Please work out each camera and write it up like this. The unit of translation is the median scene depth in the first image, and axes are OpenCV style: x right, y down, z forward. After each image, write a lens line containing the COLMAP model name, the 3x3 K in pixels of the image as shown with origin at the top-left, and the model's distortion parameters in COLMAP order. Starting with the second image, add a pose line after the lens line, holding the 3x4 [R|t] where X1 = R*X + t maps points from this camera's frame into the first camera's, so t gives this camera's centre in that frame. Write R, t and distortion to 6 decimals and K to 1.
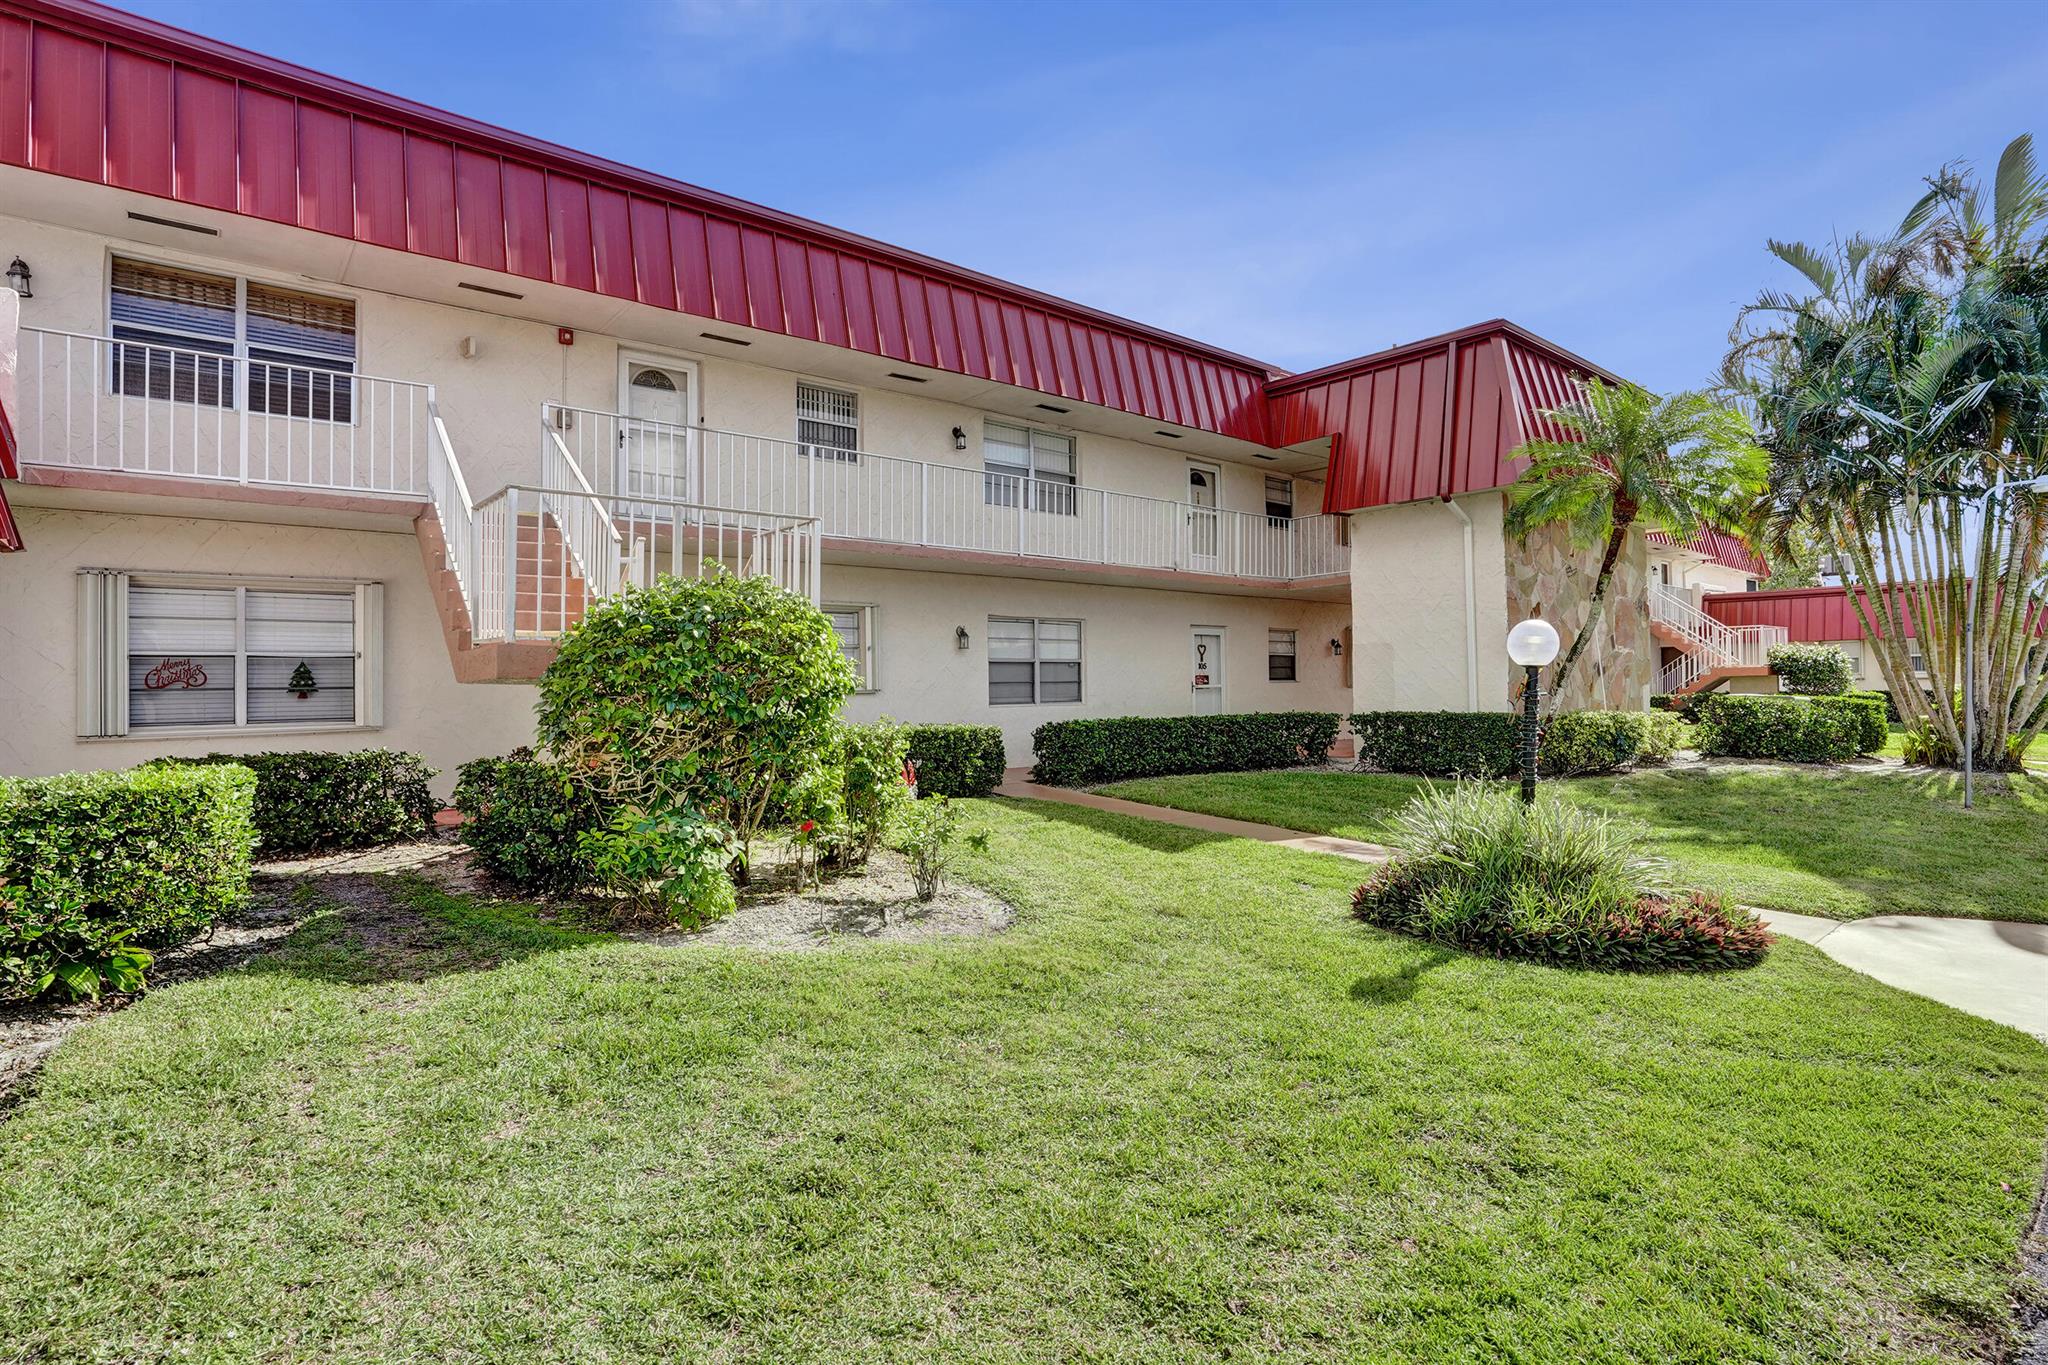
lens RADIAL K [[1018.8, 0, 1024.0], [0, 1018.8, 682.5], [0, 0, 1]] dist [-0.061248, 0.027655]
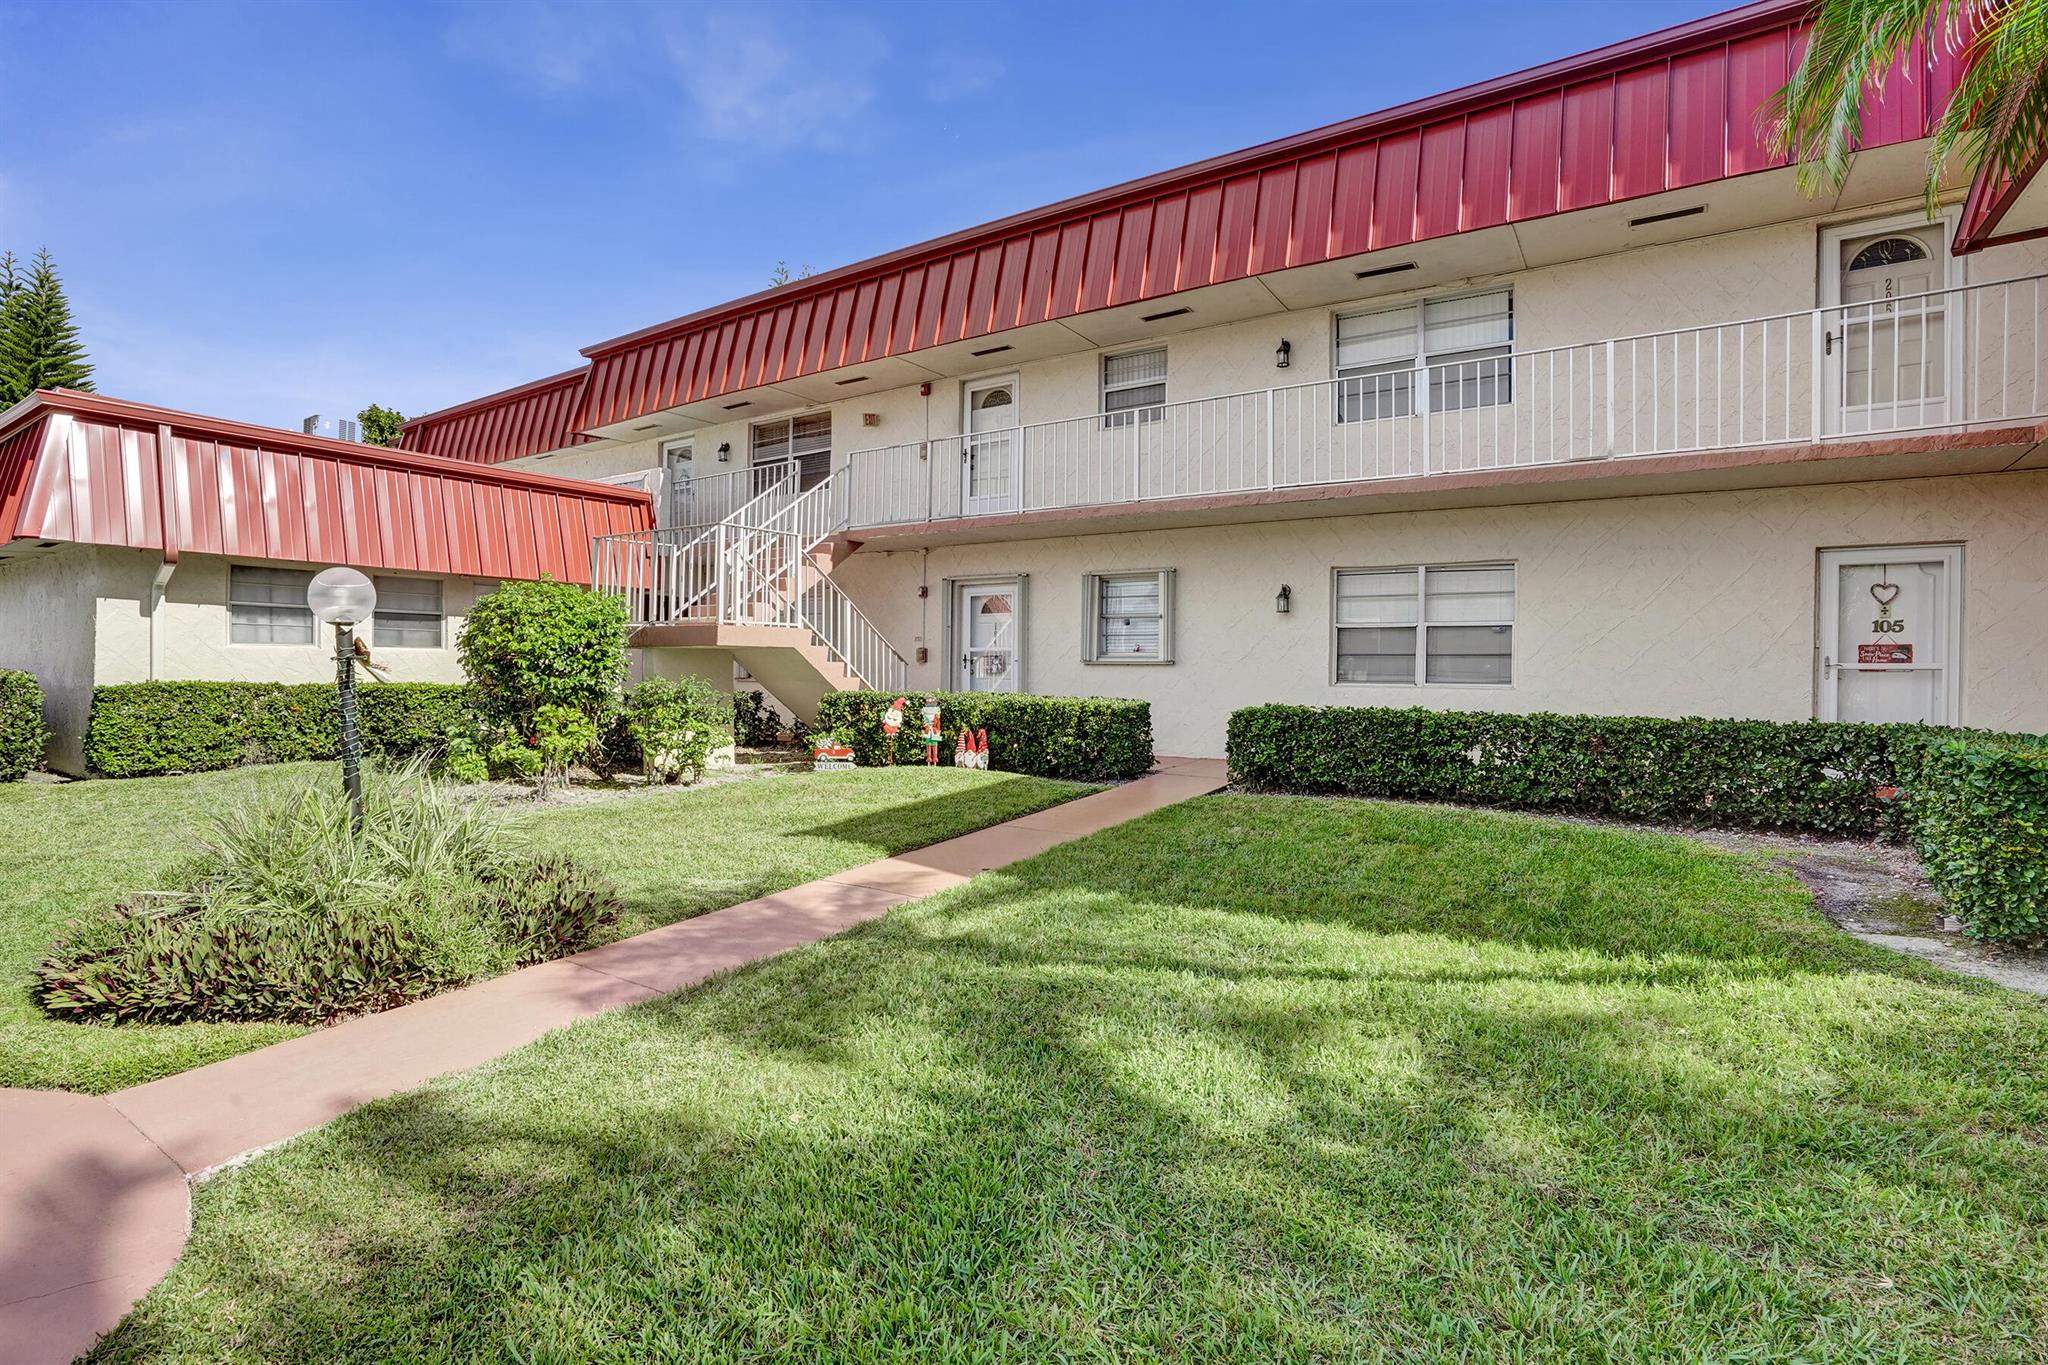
lens RADIAL K [[993.1, 0, 1024.0], [0, 993.1, 682.5], [0, 0, 1]] dist [-0.059094, 0.026286]
pose [[0.280042, 0.032663, -0.959432, 0.623917], [-0.006728, 0.999463, 0.032062, -0.000887], [0.959964, -0.002524, 0.280112, 0.561602]]
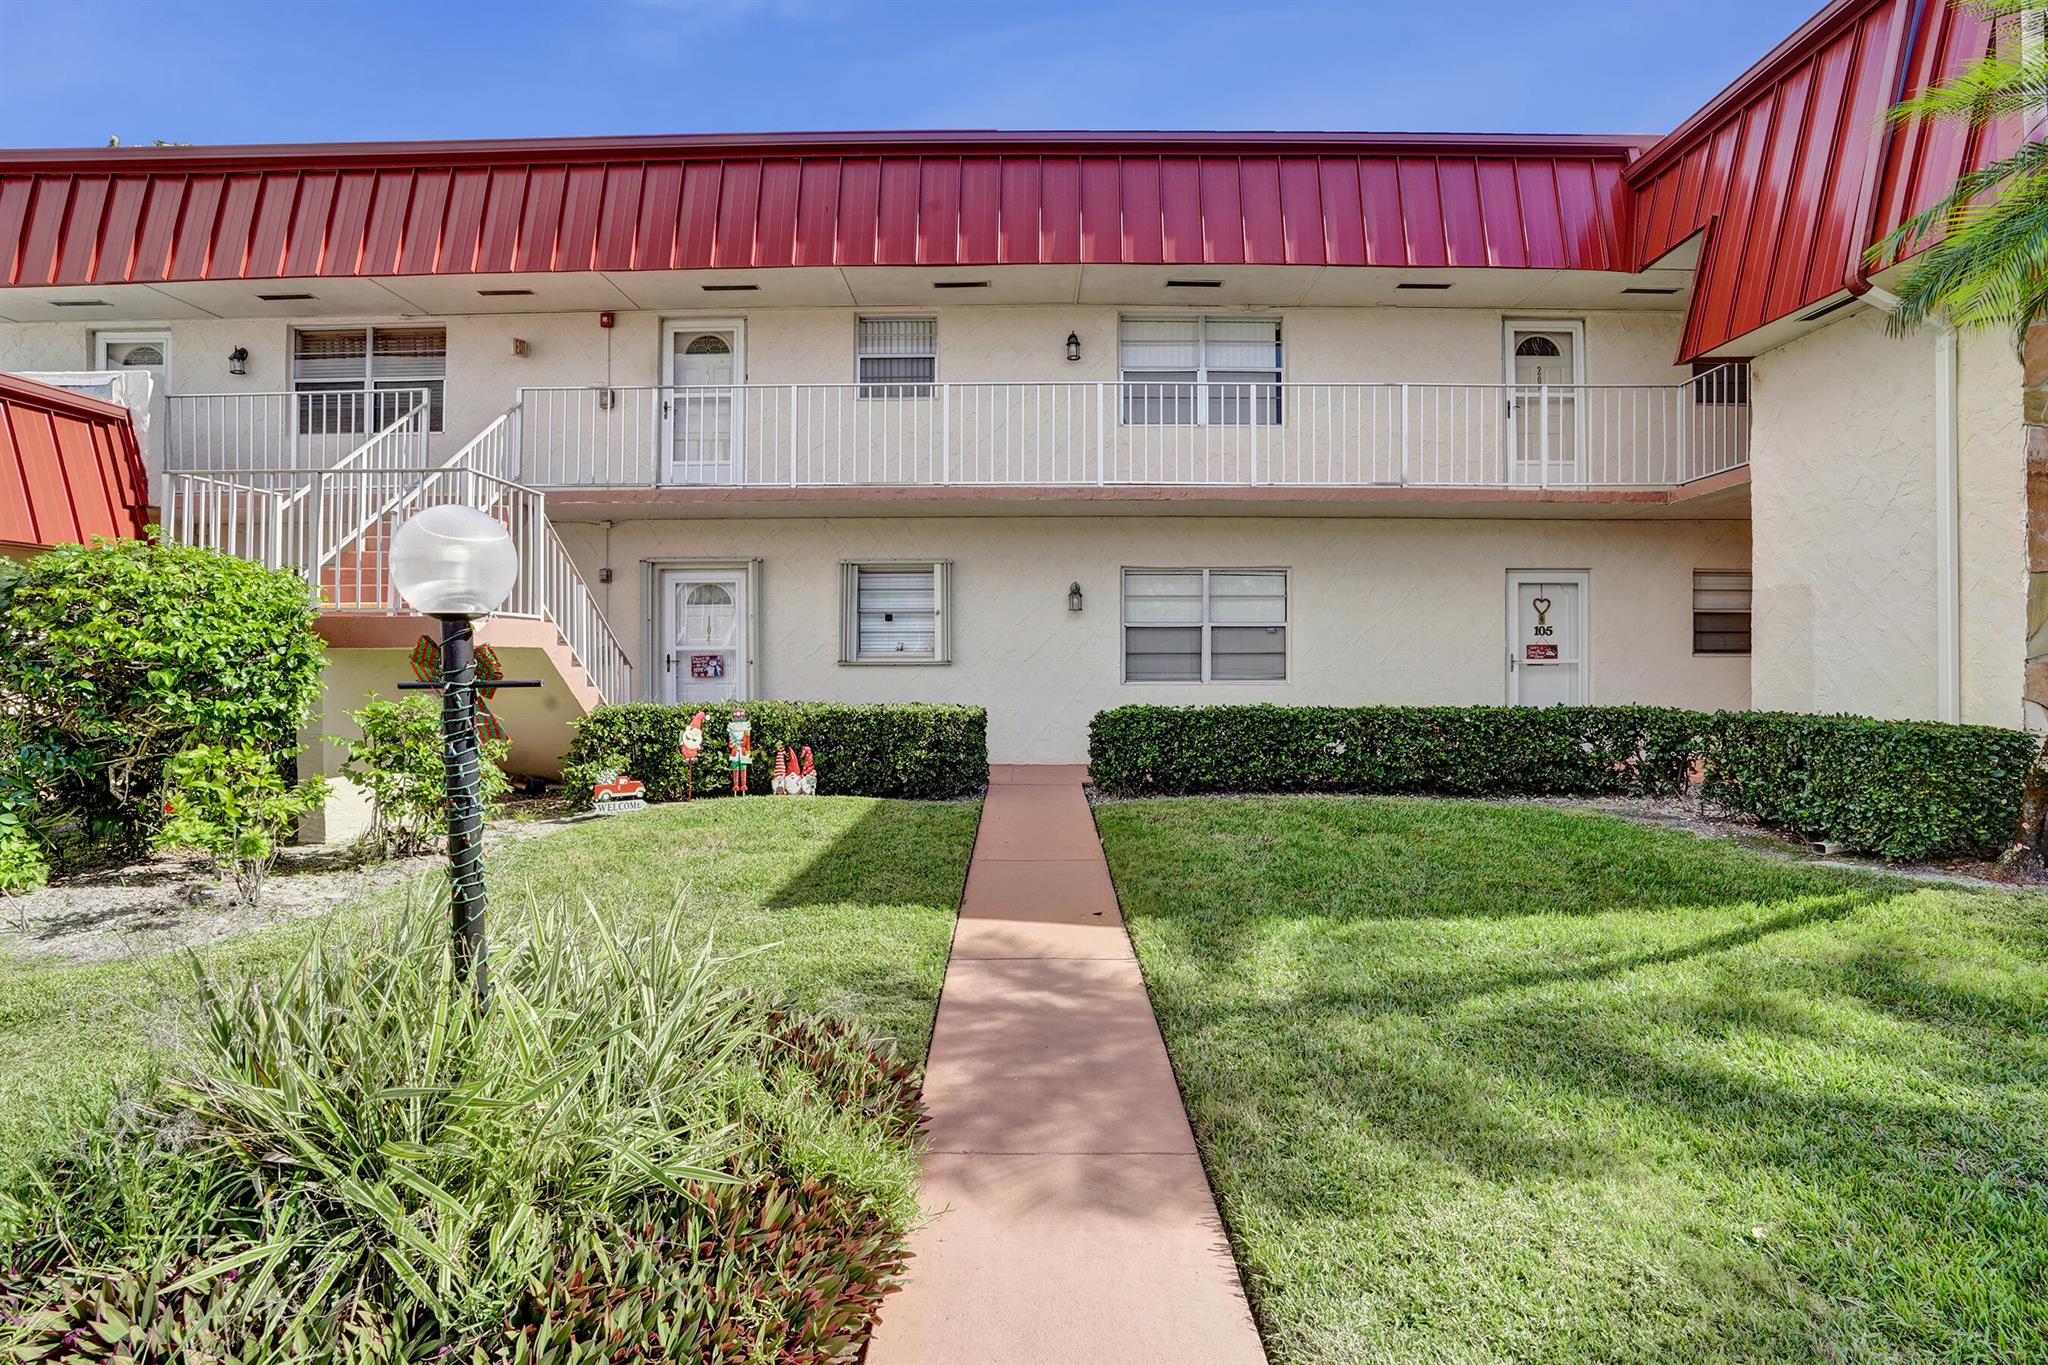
lens RADIAL K [[1018.8, 0, 1024.0], [0, 1018.8, 682.5], [0, 0, 1]] dist [-0.061248, 0.027655]
pose [[0.760418, 0.026940, -0.648875, 0.417045], [-0.005835, 0.999382, 0.034655, -0.004058], [0.649408, -0.022566, 0.760105, 0.353965]]
